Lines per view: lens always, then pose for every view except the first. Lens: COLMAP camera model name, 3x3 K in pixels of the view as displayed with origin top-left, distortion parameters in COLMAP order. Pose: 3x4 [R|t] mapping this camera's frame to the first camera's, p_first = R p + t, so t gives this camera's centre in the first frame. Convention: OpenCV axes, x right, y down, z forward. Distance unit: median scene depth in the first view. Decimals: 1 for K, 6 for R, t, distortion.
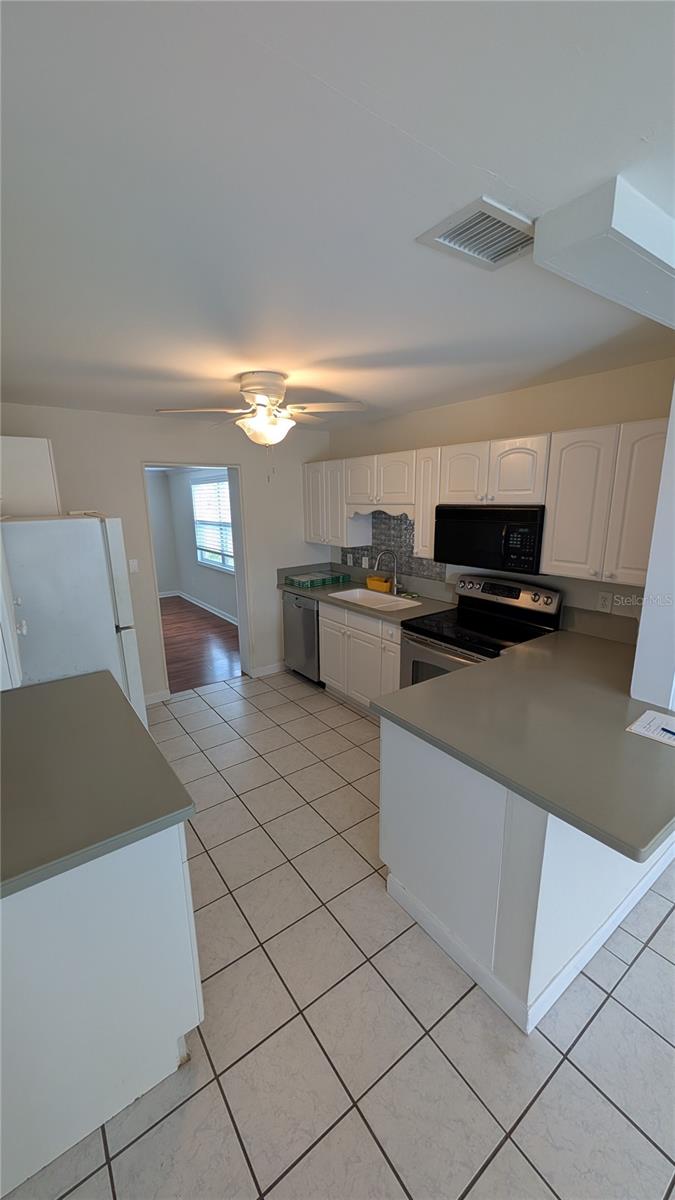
lens RADIAL K [[453.6, 0, 337.5], [0, 453.6, 600.0], [0, 0, 1]] dist [-0.000287, -0.000049]
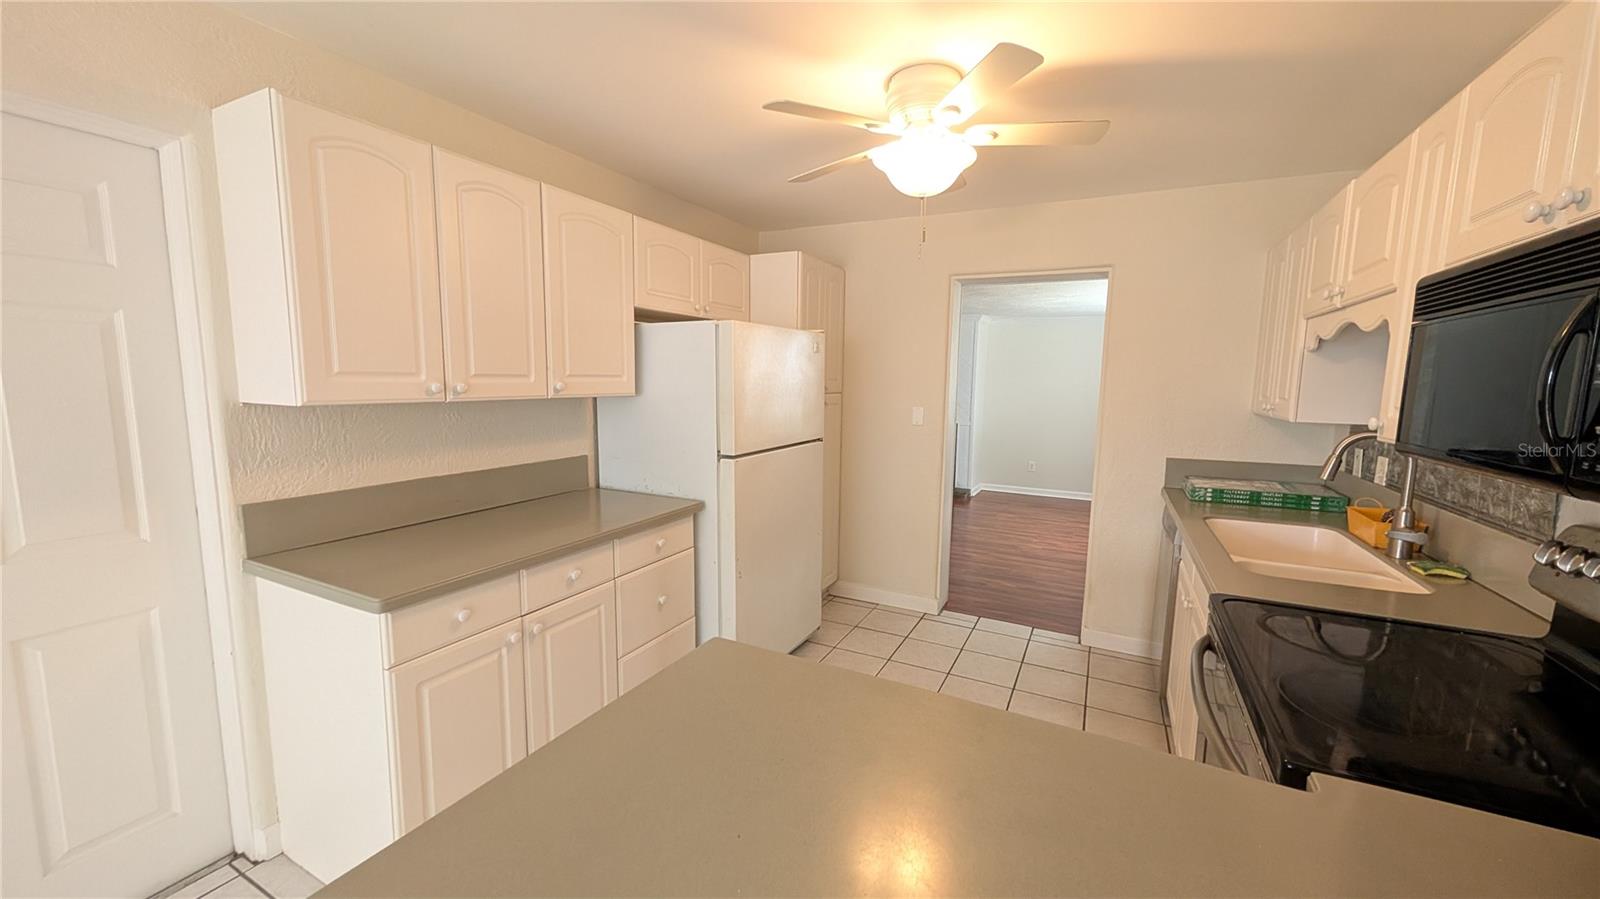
lens RADIAL K [[604.8, 0, 800.0], [0, 604.8, 449.5], [0, 0, 1]] dist [-0.000287, -0.000049]
pose [[0.451500, 0.126968, -0.883191, 0.455352], [-0.218030, 0.975517, 0.028781, -0.010637], [0.865223, 0.179568, 0.468130, 0.506765]]
